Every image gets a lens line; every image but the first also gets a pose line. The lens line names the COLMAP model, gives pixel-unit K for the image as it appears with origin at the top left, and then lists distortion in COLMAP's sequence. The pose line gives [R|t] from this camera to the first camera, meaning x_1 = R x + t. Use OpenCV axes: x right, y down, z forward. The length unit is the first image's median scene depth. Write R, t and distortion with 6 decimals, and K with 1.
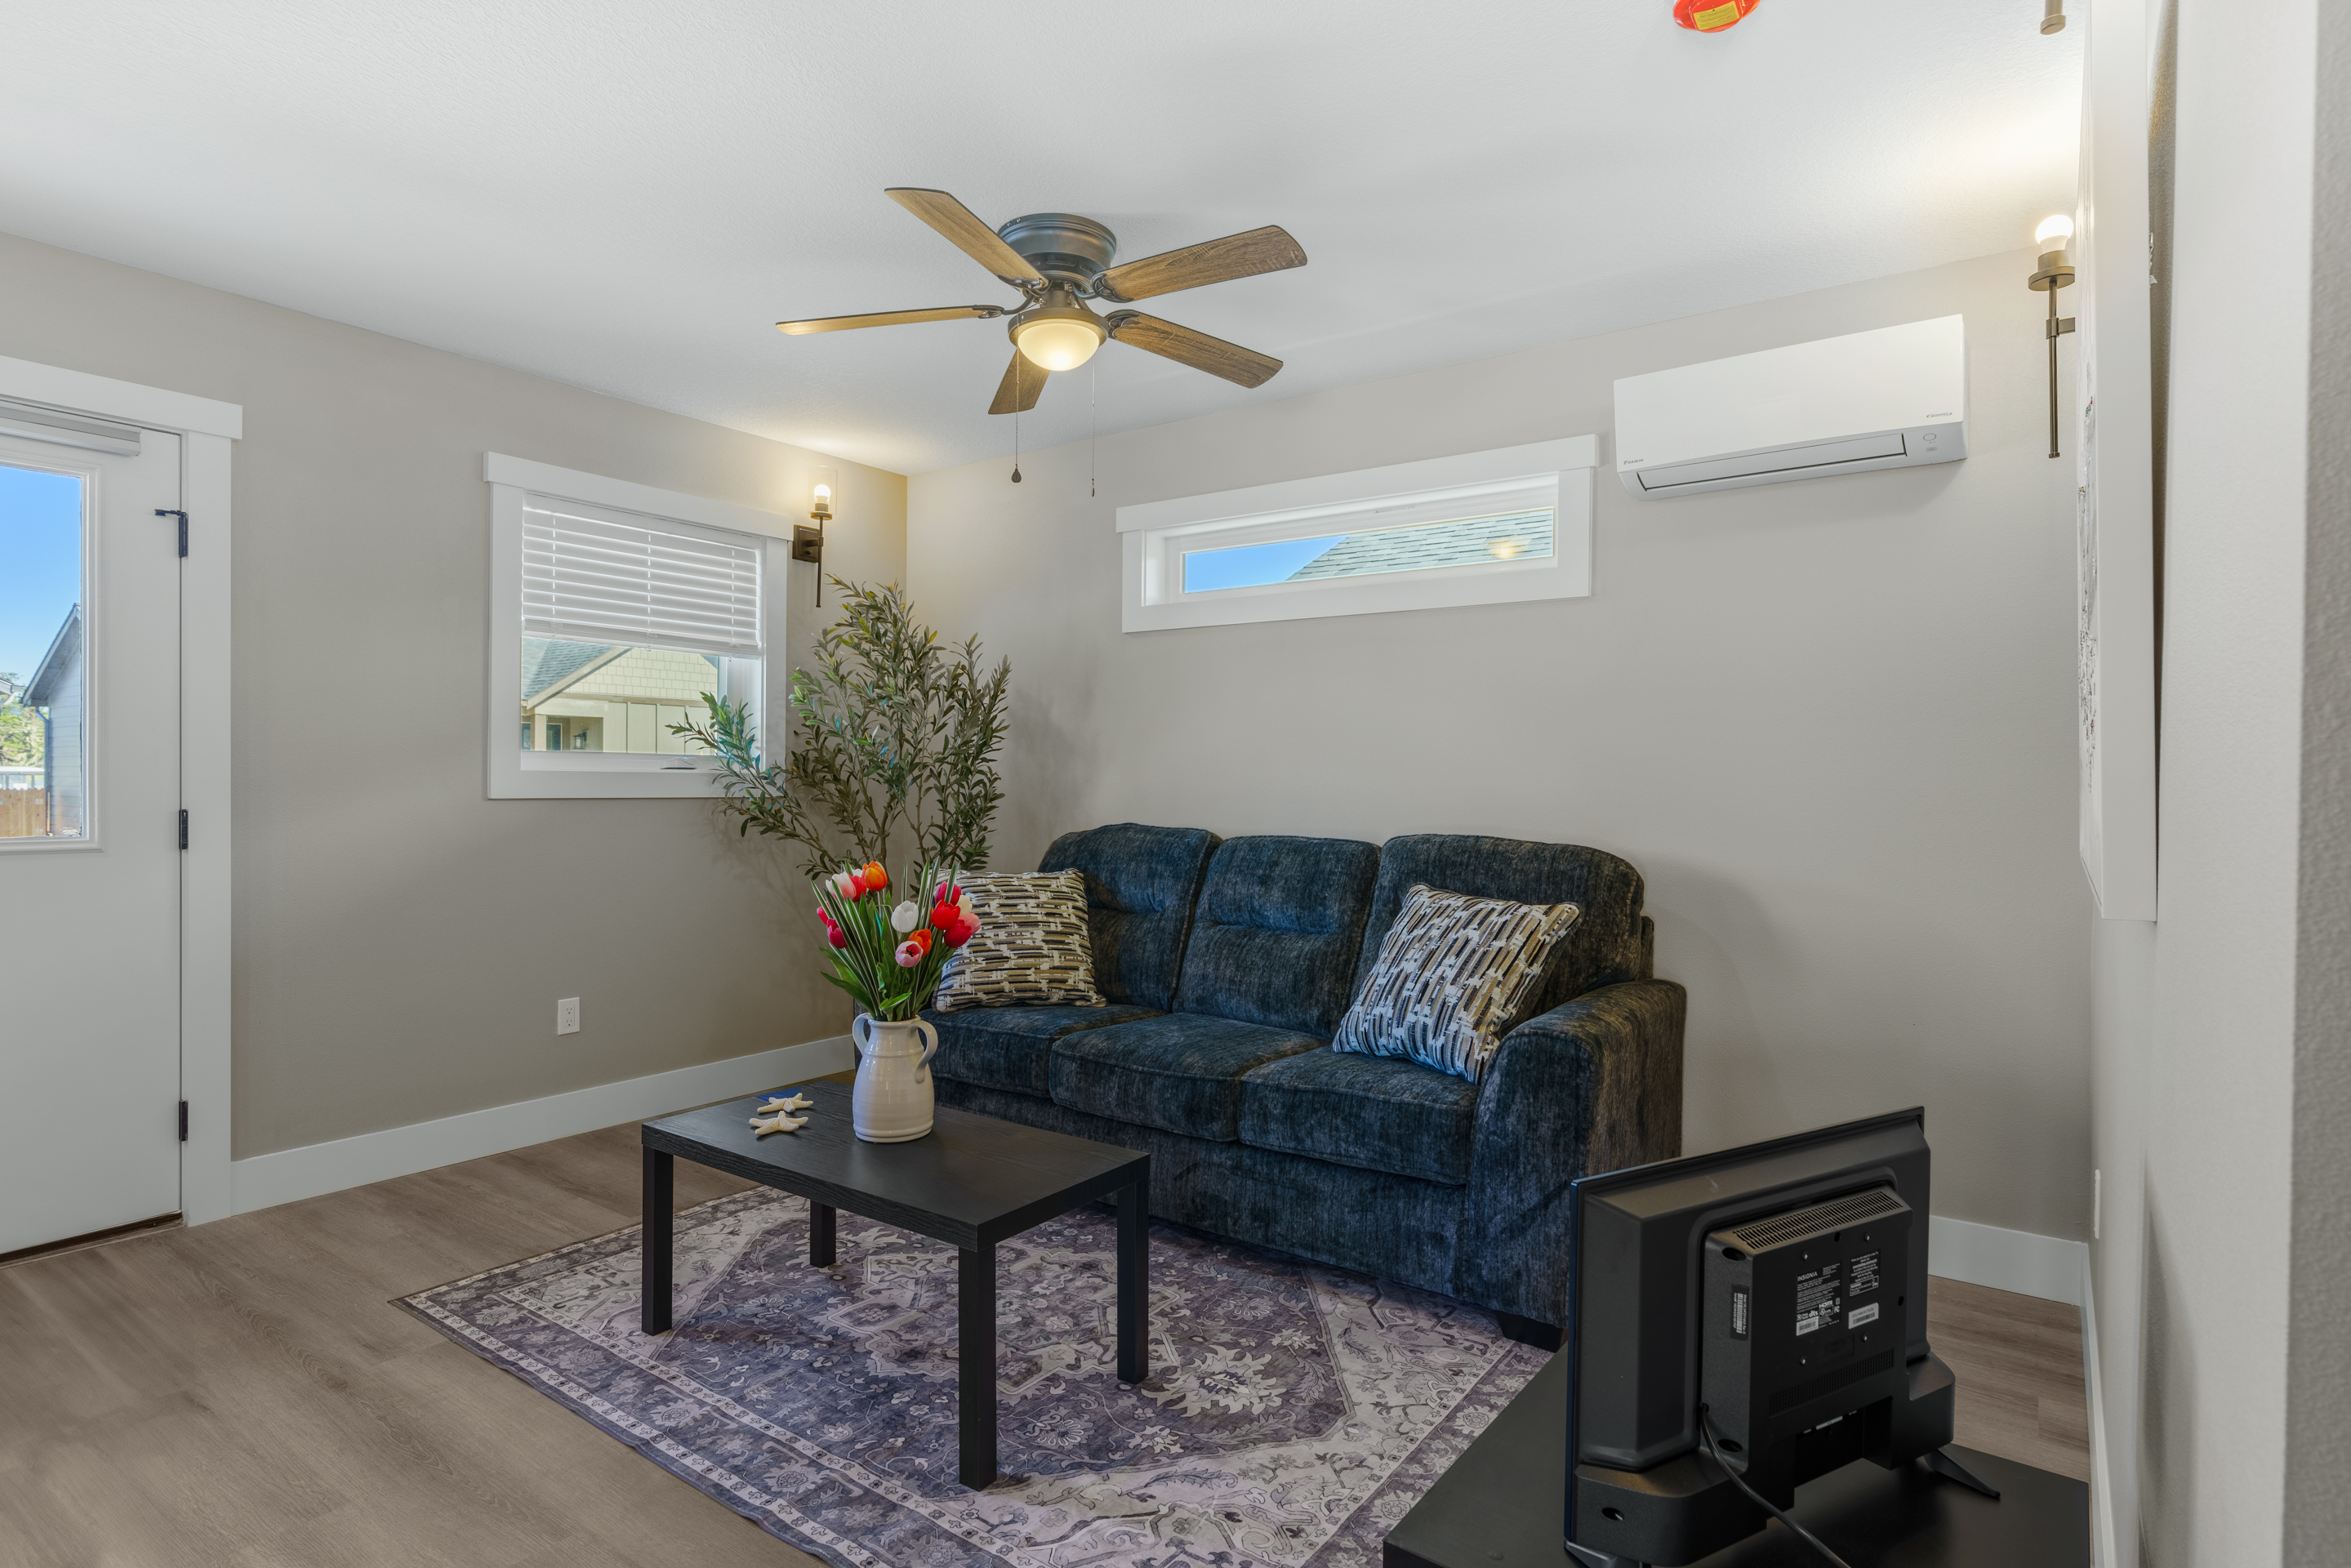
lens RADIAL K [[1202.9, 0, 1159.7], [0, 1202.9, 798.6], [0, 0, 1]] dist [-0.009439, 0.001550]
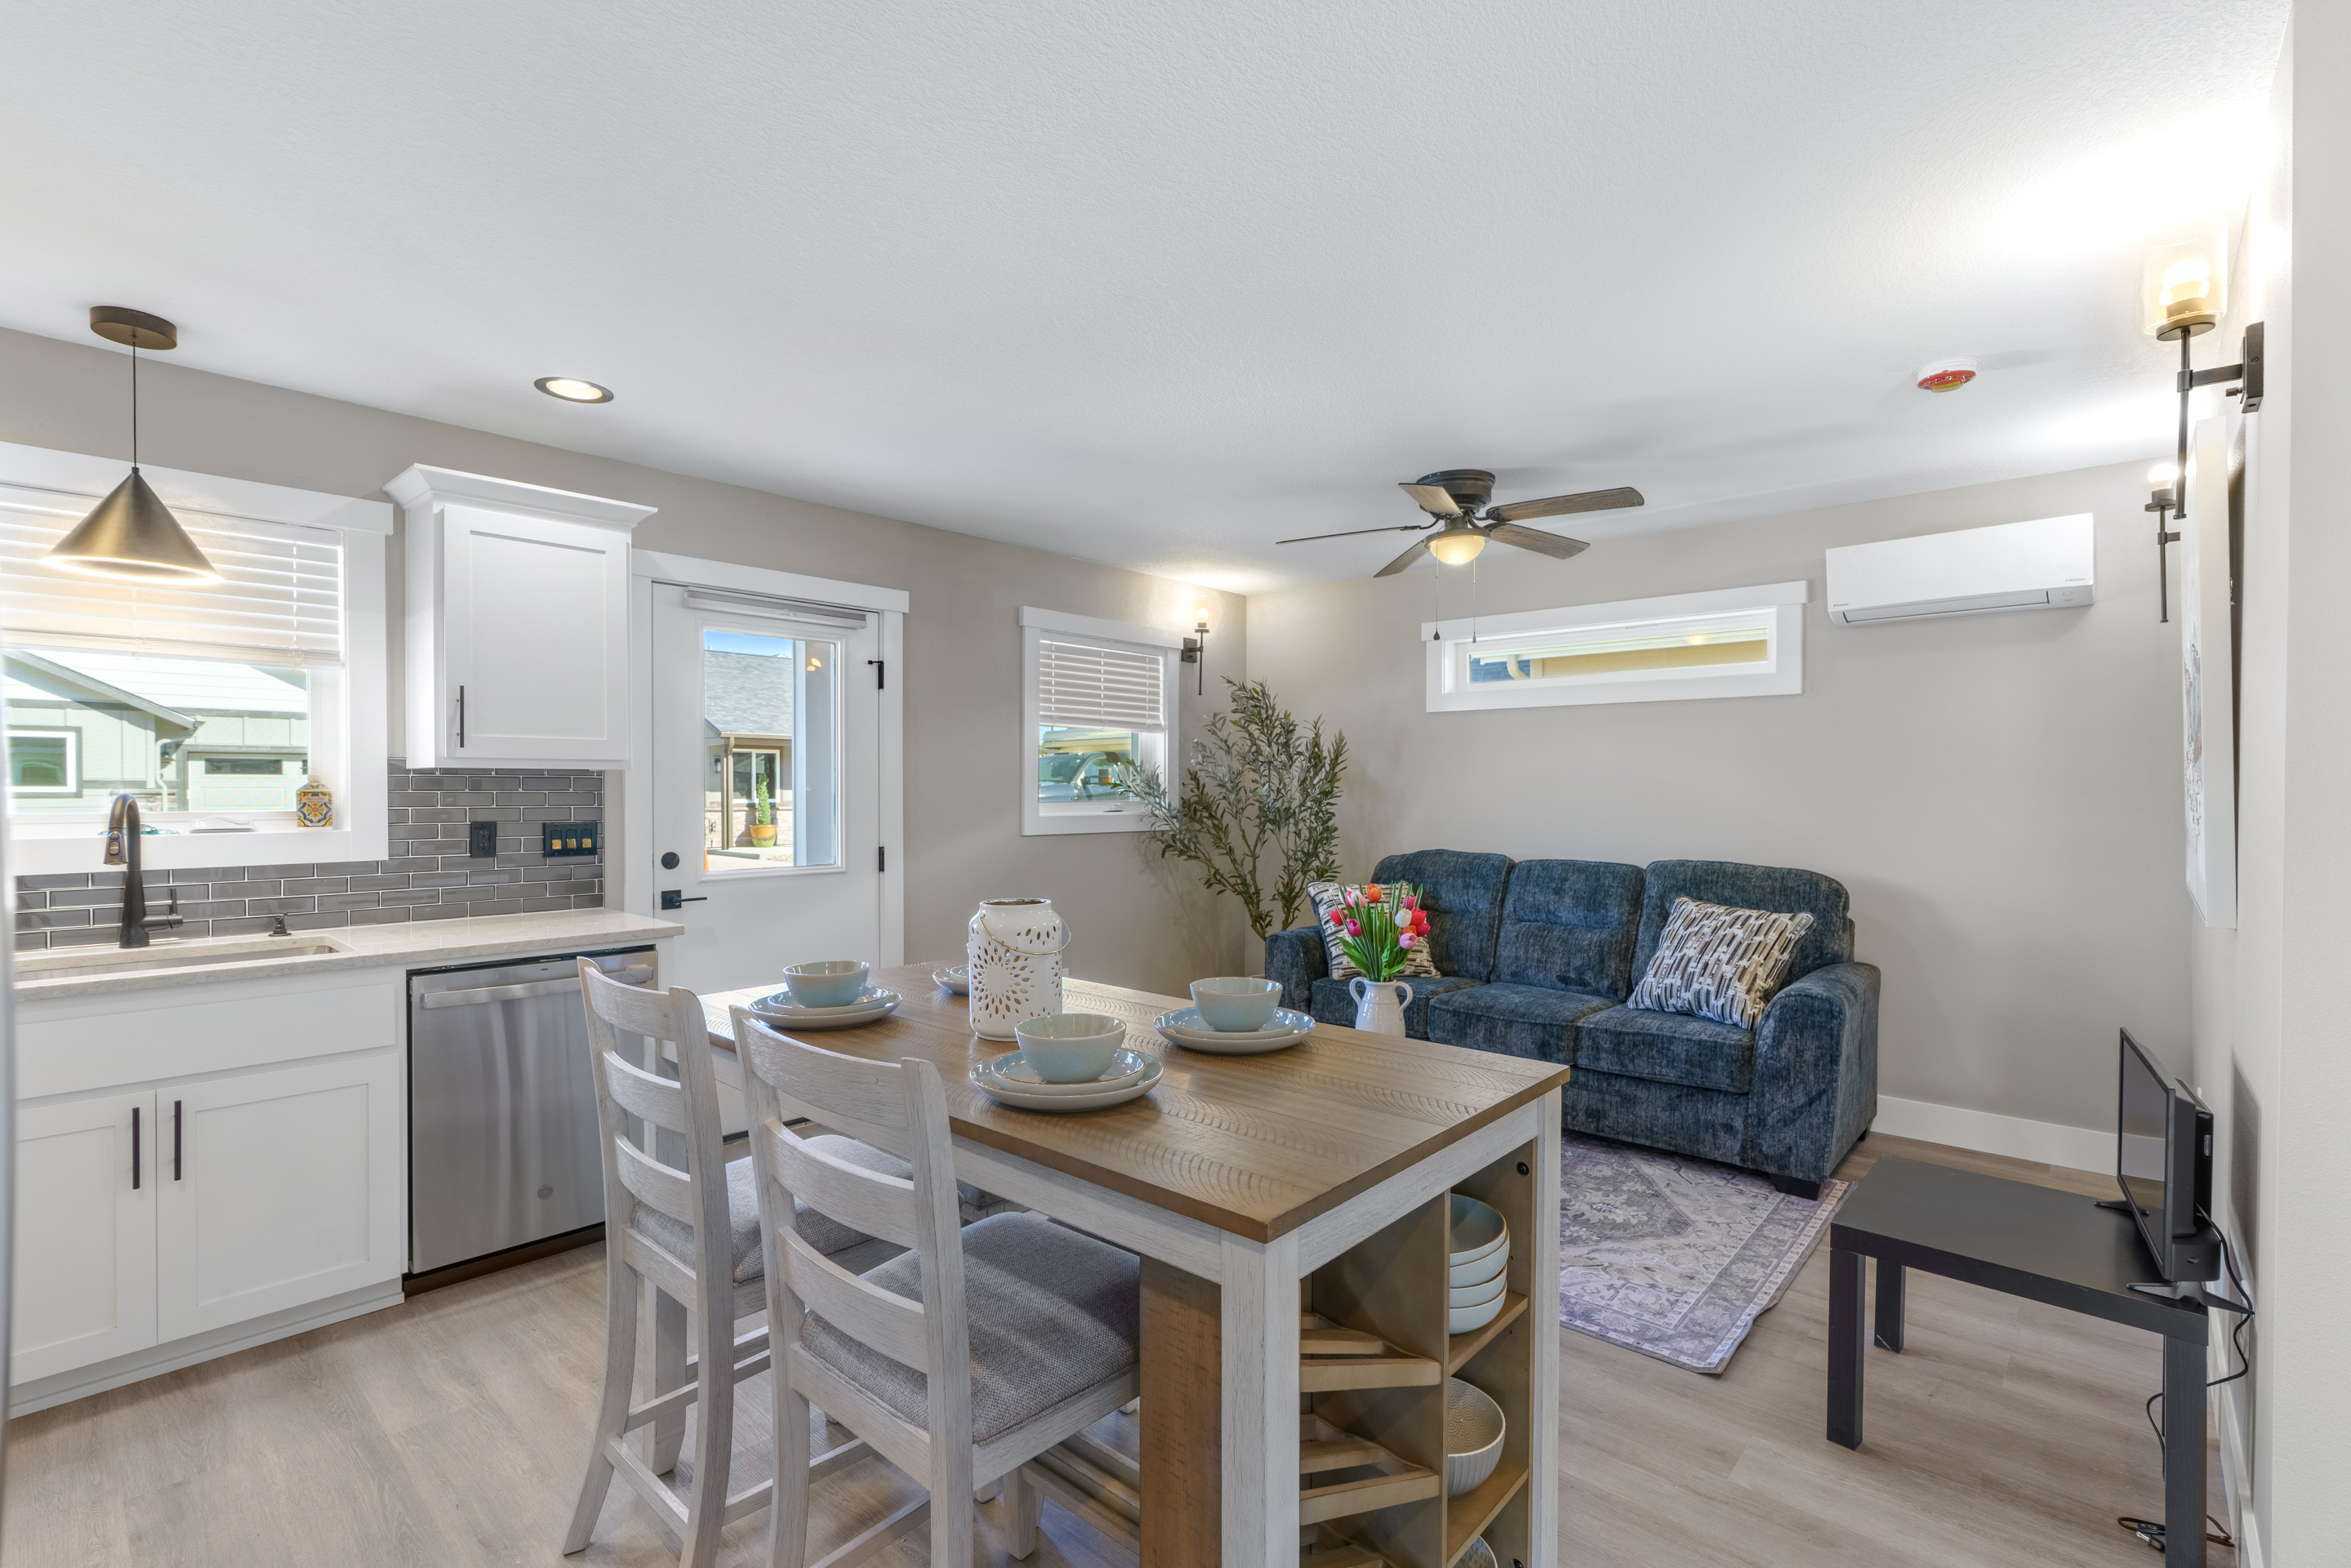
lens RADIAL K [[1053.4, 0, 1159.3], [0, 1053.4, 803.4], [0, 0, 1]] dist [-0.013824, 0.006541]
pose [[0.993771, -0.005207, -0.111316, -0.279450], [0.005074, 0.999986, -0.001471, -0.043206], [0.111322, 0.000897, 0.993784, -0.345406]]
